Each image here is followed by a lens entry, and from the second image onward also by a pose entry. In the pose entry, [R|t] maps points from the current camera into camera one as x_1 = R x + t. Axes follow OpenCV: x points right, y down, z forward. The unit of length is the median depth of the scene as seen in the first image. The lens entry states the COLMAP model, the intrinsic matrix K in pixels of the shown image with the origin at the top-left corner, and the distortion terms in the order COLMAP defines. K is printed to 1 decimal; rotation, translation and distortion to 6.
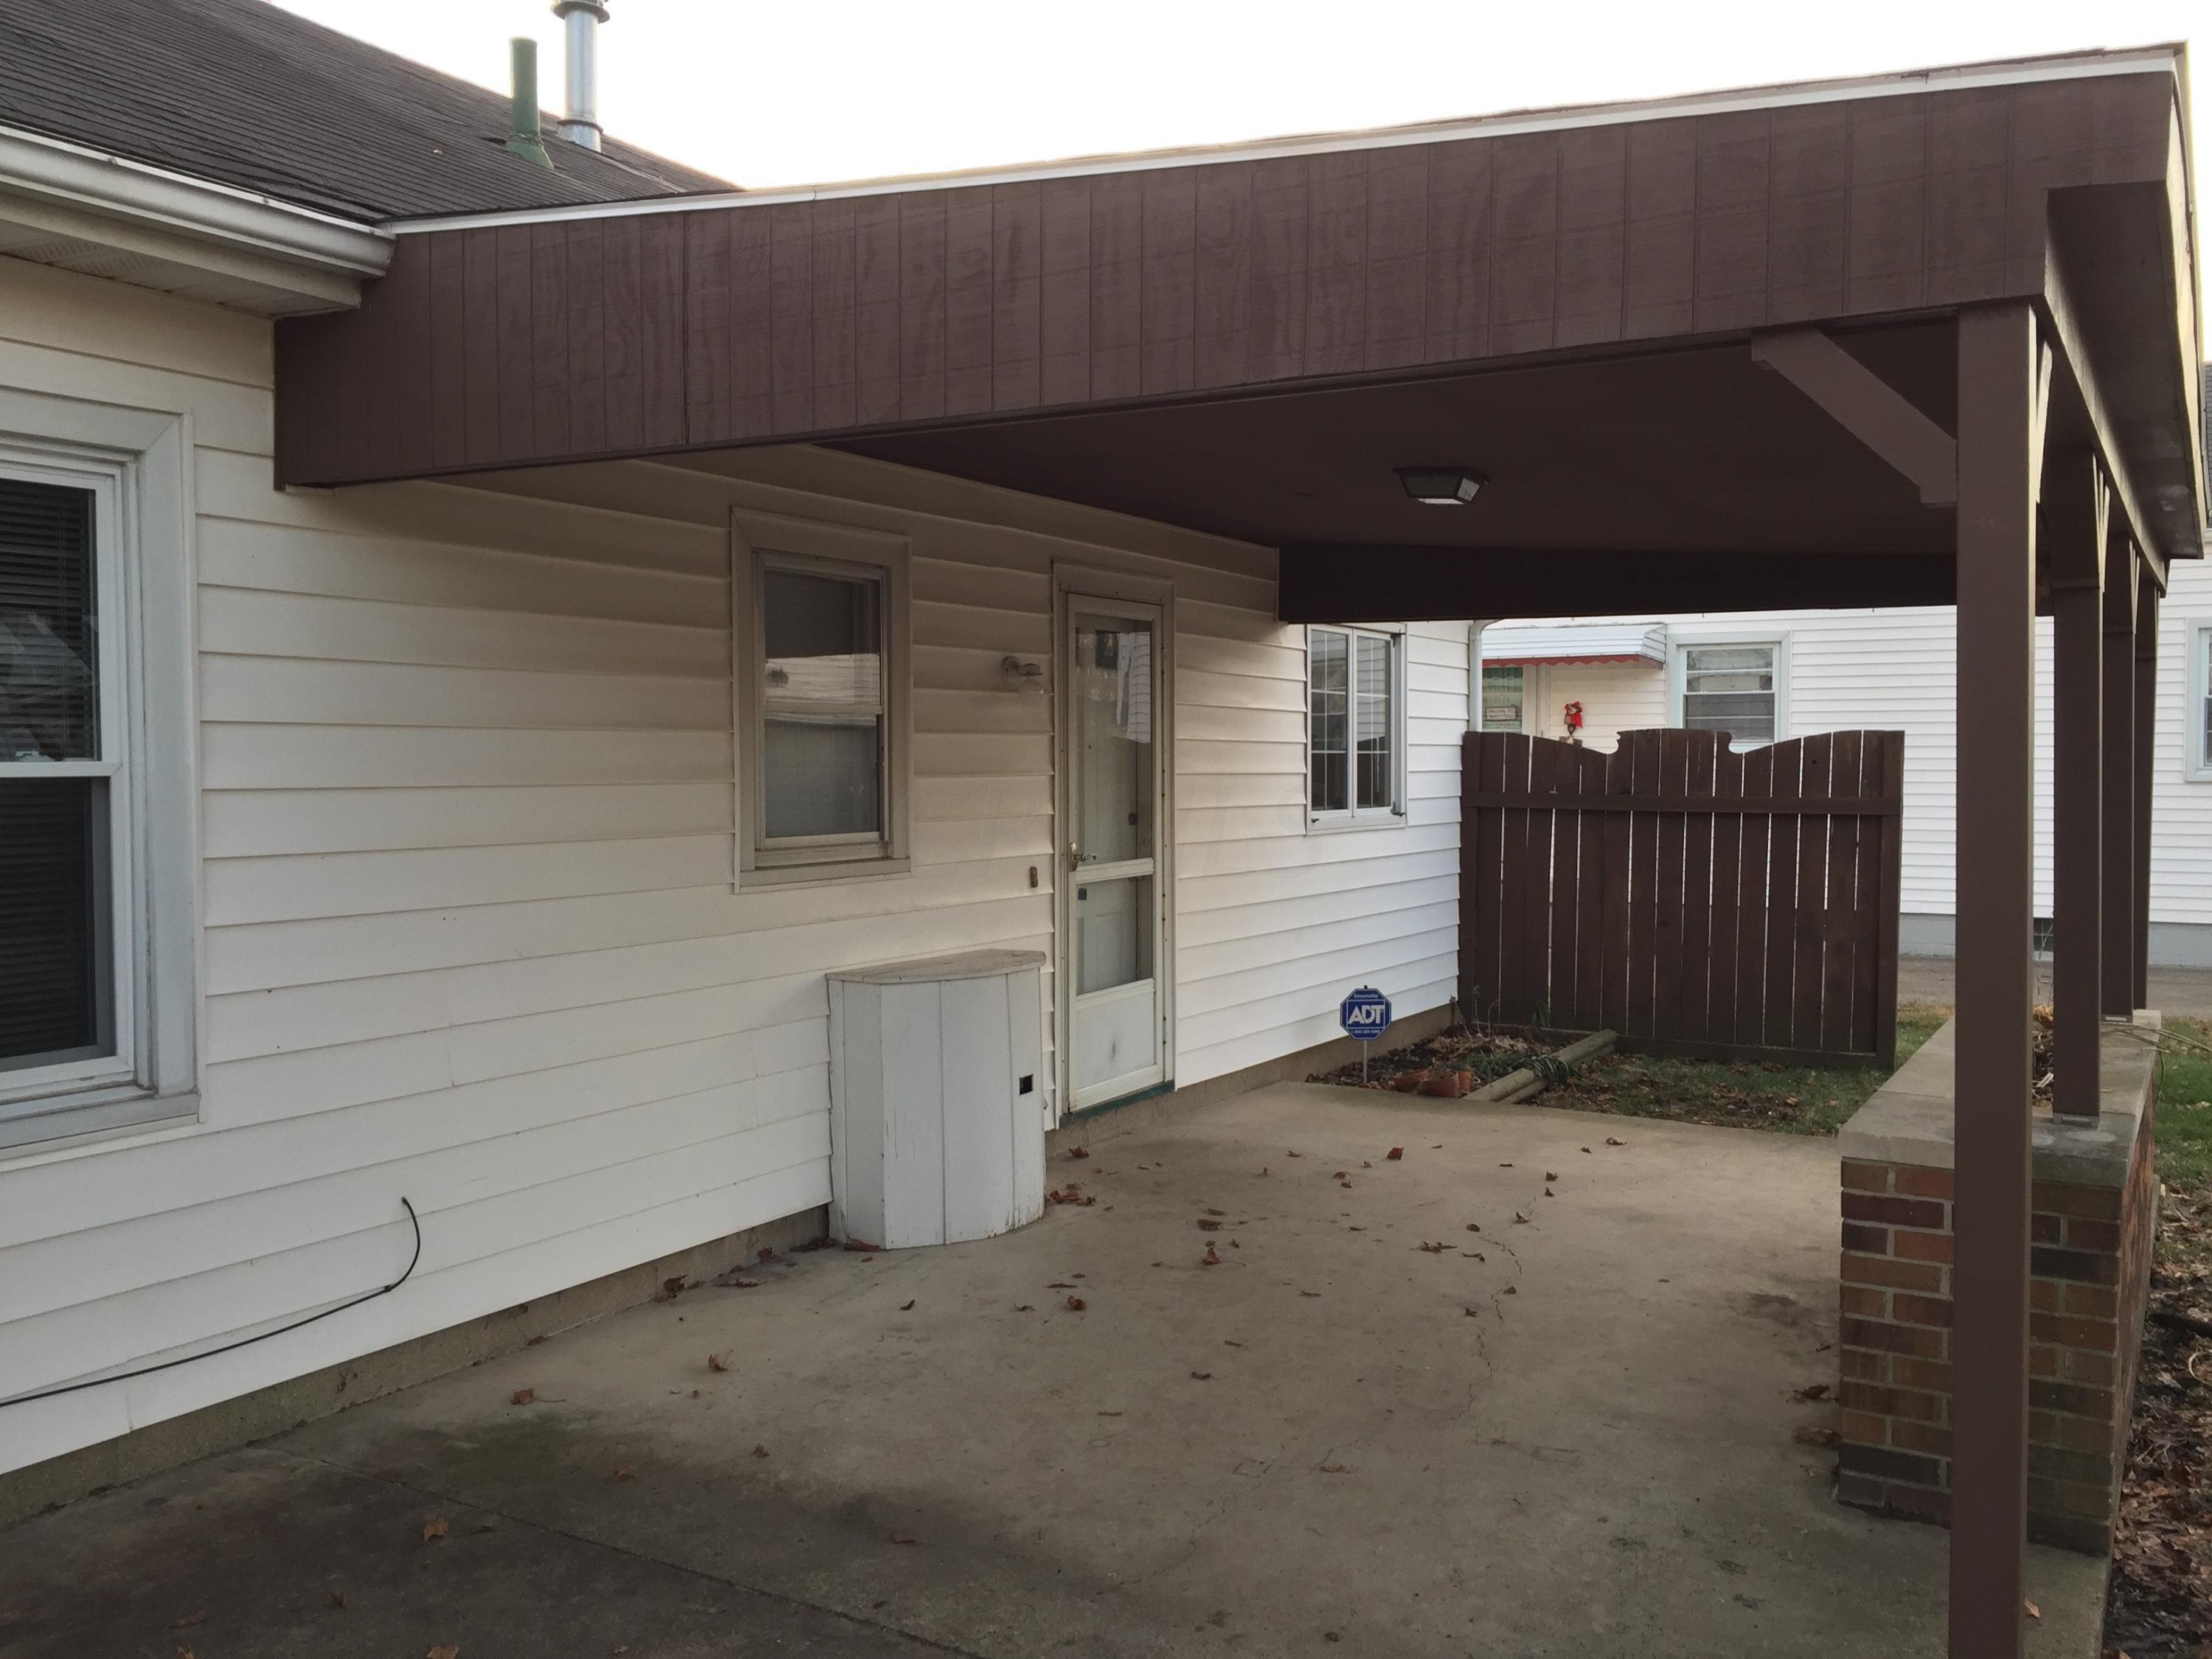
lens RADIAL K [[1903.2, 0, 1106.0], [0, 1903.2, 829.5], [0, 0, 1]] dist [0.083954, -0.105544]
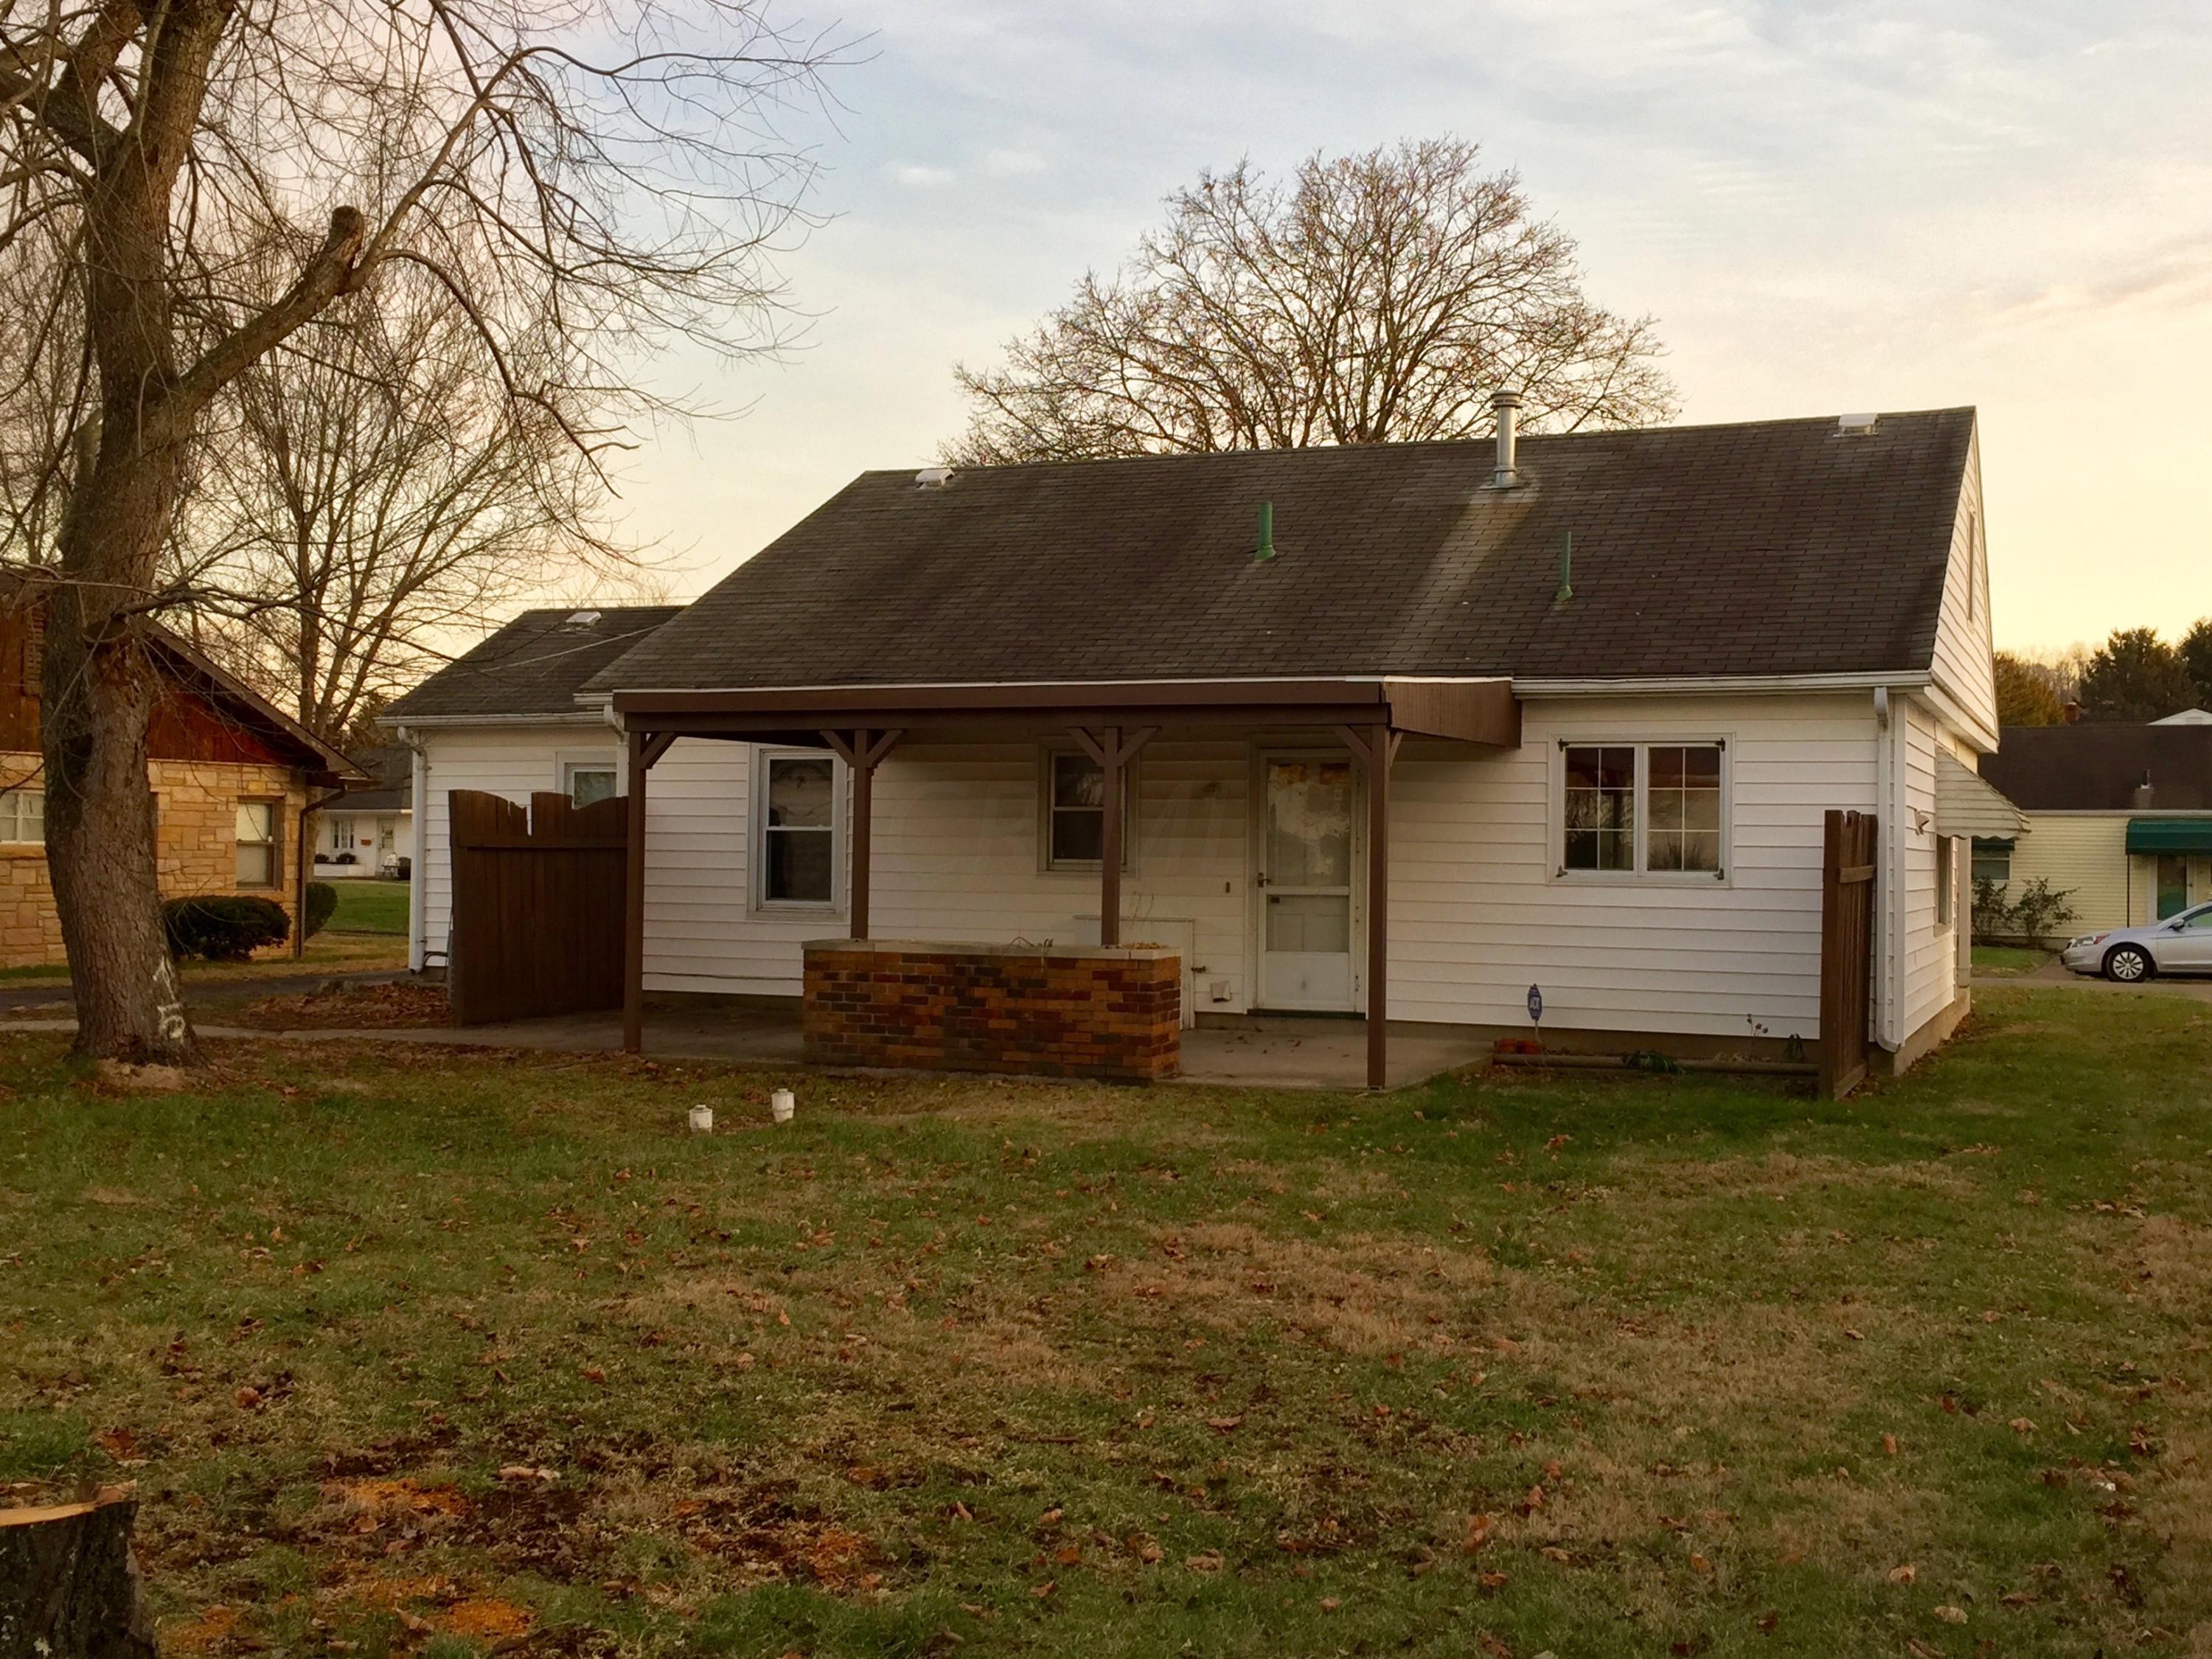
lens RADIAL K [[2414.2, 0, 1106.0], [0, 2414.2, 829.5], [0, 0, 1]] dist [0.005265, 0.001385]
pose [[0.126774, -0.016855, -0.991788, 2.113497], [-0.055932, 0.998143, -0.024112, 0.026882], [0.990354, 0.058529, 0.125596, 0.444211]]
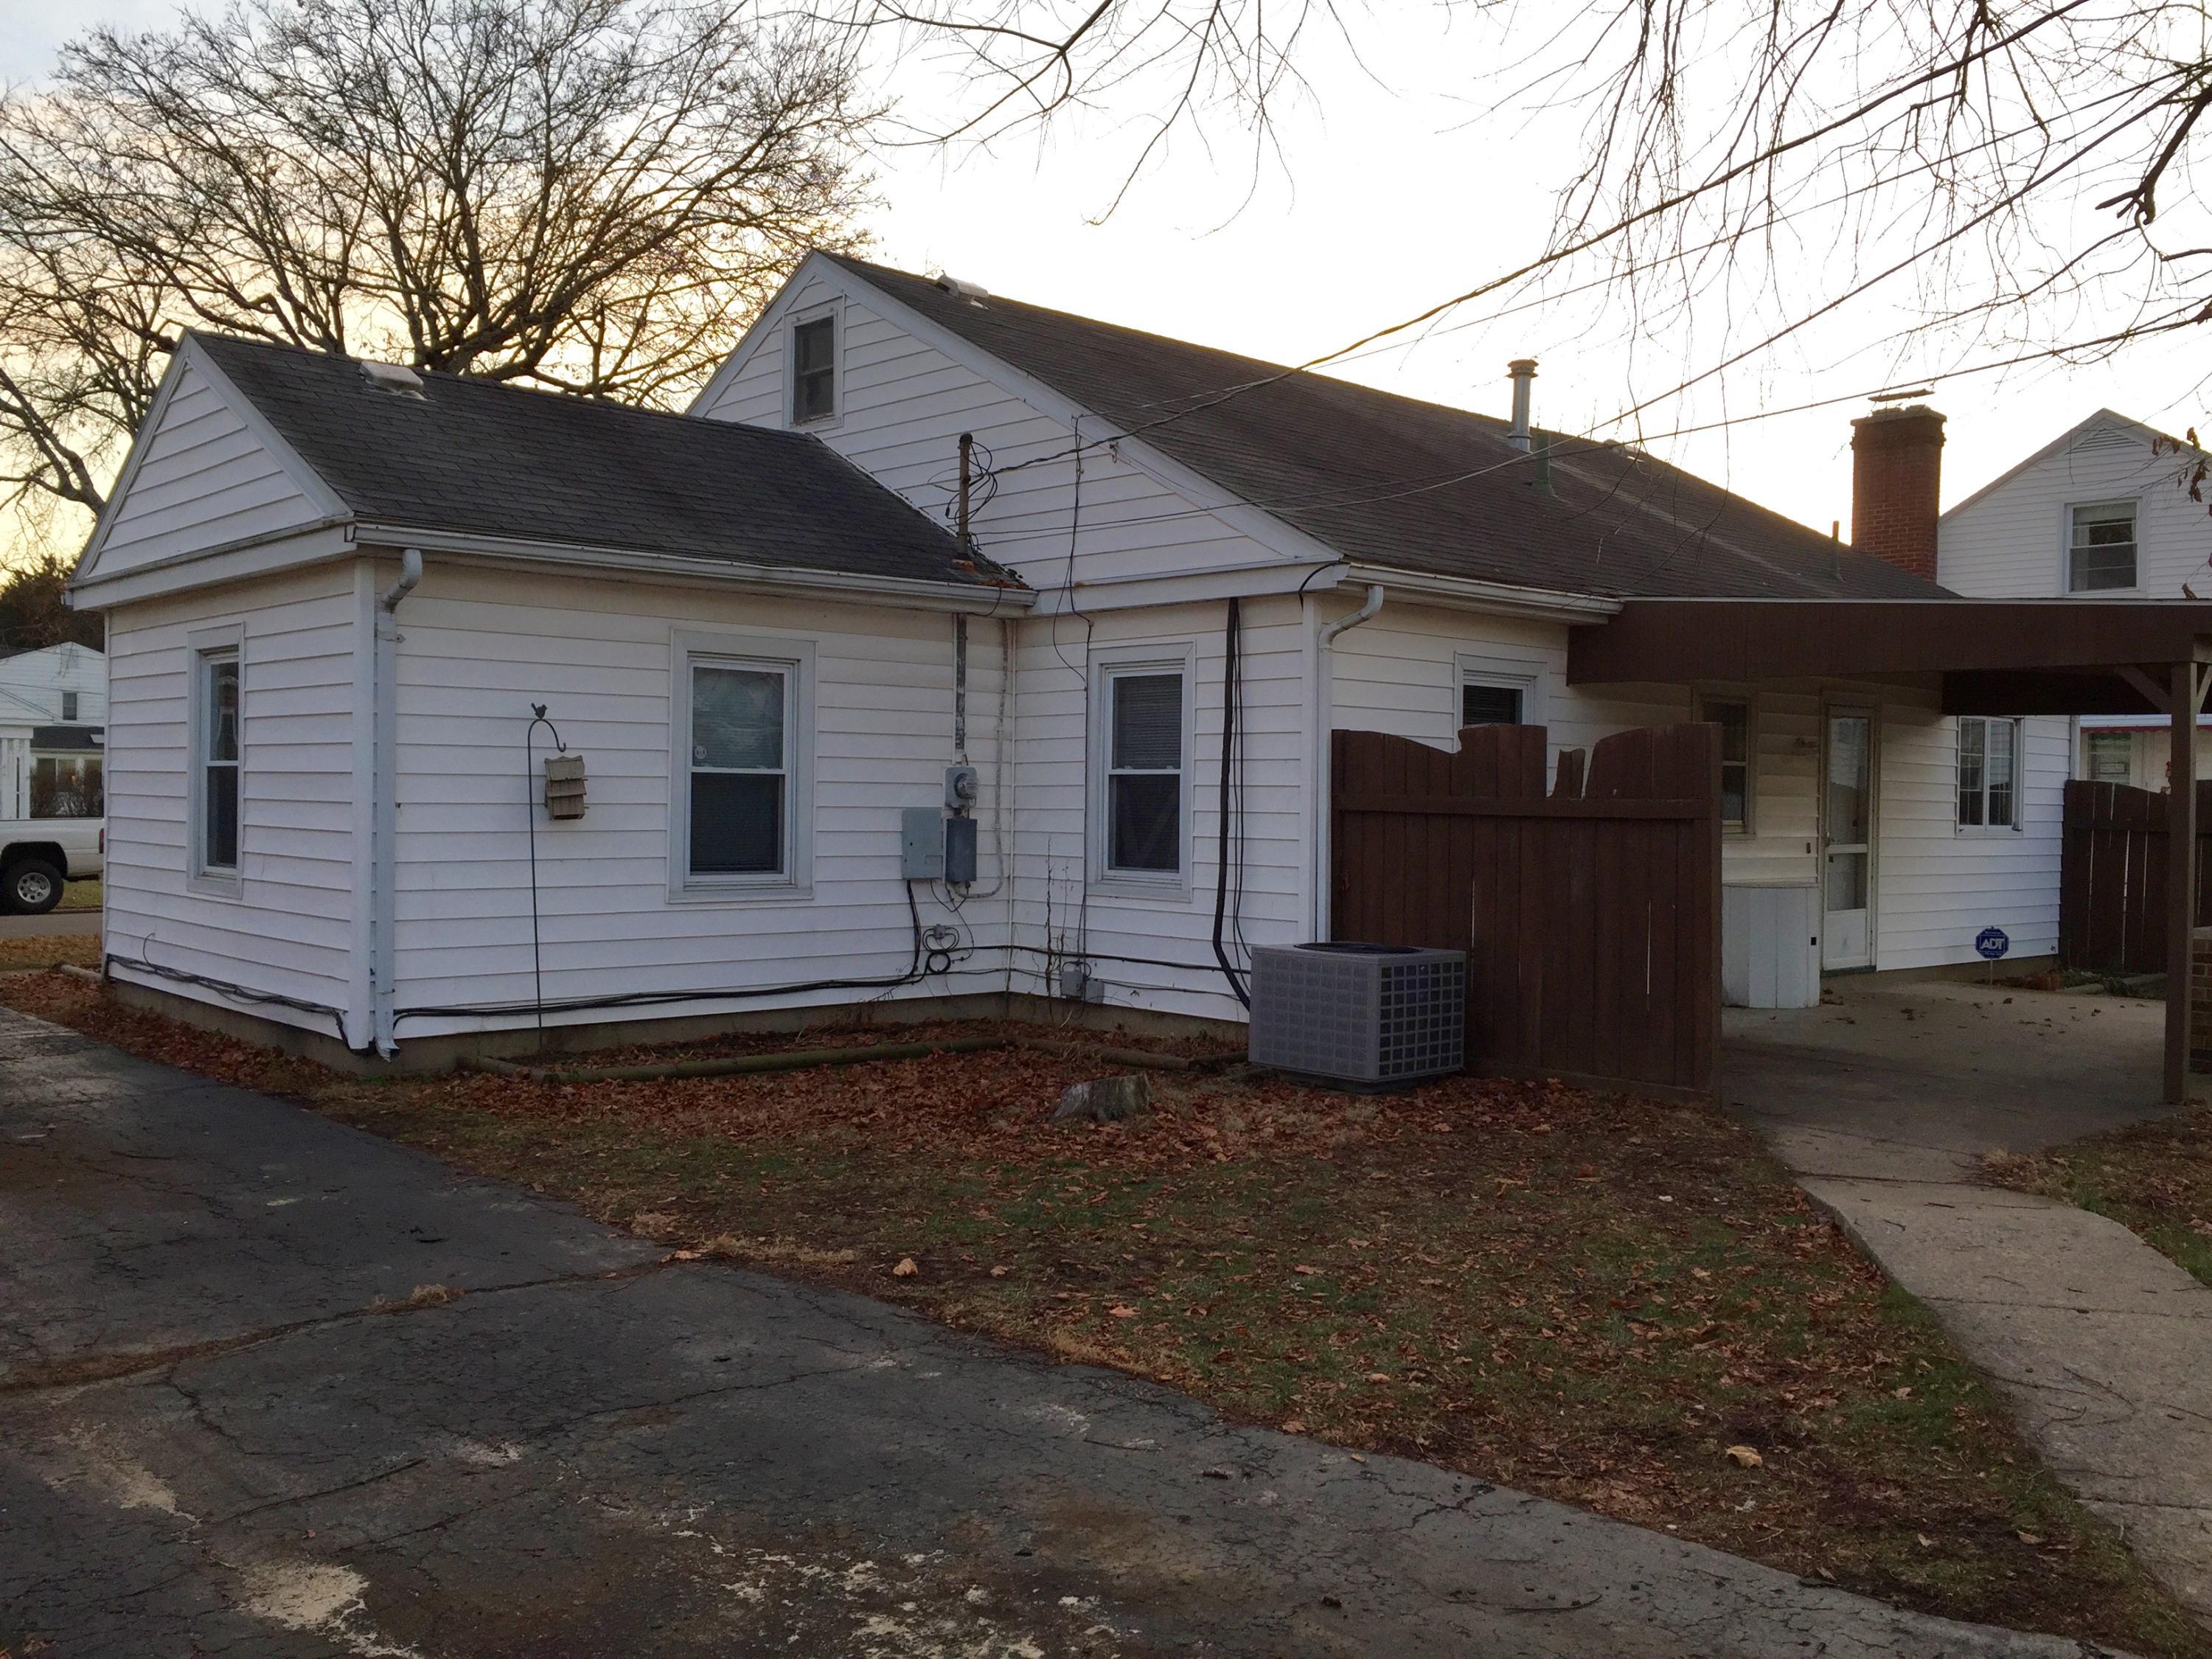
lens RADIAL K [[1903.2, 0, 1106.0], [0, 1903.2, 829.5], [0, 0, 1]] dist [0.083954, -0.105544]
pose [[0.955702, 0.021095, -0.293578, -0.123045], [-0.028142, 0.999408, -0.019800, 0.053729], [0.292986, 0.027185, 0.955730, -0.927798]]
